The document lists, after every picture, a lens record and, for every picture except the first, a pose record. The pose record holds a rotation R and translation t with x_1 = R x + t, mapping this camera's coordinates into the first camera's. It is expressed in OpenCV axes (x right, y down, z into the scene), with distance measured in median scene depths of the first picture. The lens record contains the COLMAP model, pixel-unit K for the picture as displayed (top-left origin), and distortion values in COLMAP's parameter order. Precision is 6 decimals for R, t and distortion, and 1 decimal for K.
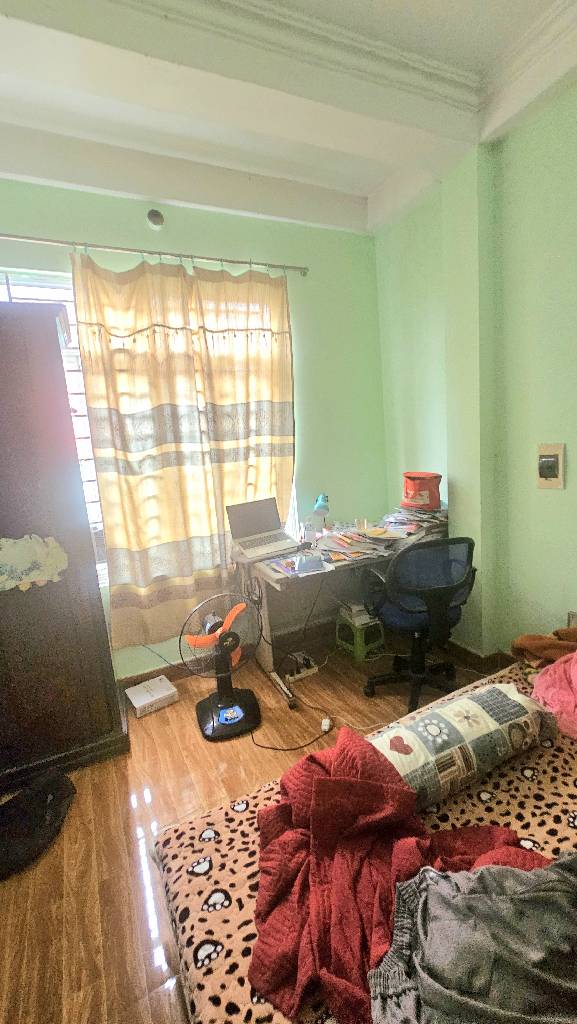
lens RADIAL K [[416.0, 0, 294.1], [0, 416.0, 512.4], [0, 0, 1]] dist [-0.000394, -0.000080]
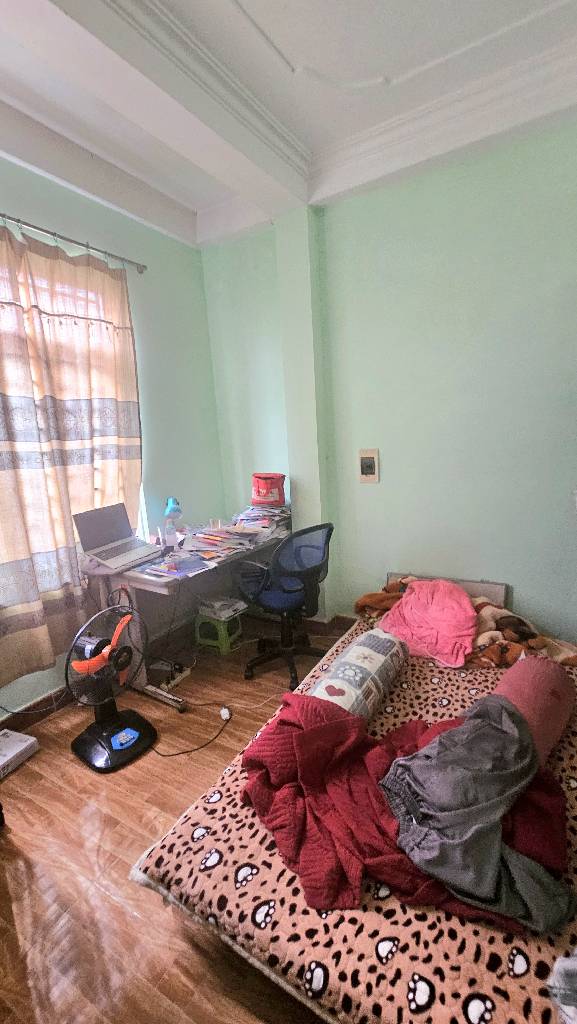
lens RADIAL K [[417.7, 0, 288.9], [0, 417.7, 516.4], [0, 0, 1]] dist [0.000022, 0.000095]
pose [[0.842086, -0.069300, 0.534872, -0.281795], [0.076098, 0.997056, 0.009375, 0.016377], [-0.533948, 0.032808, 0.844881, 0.011476]]
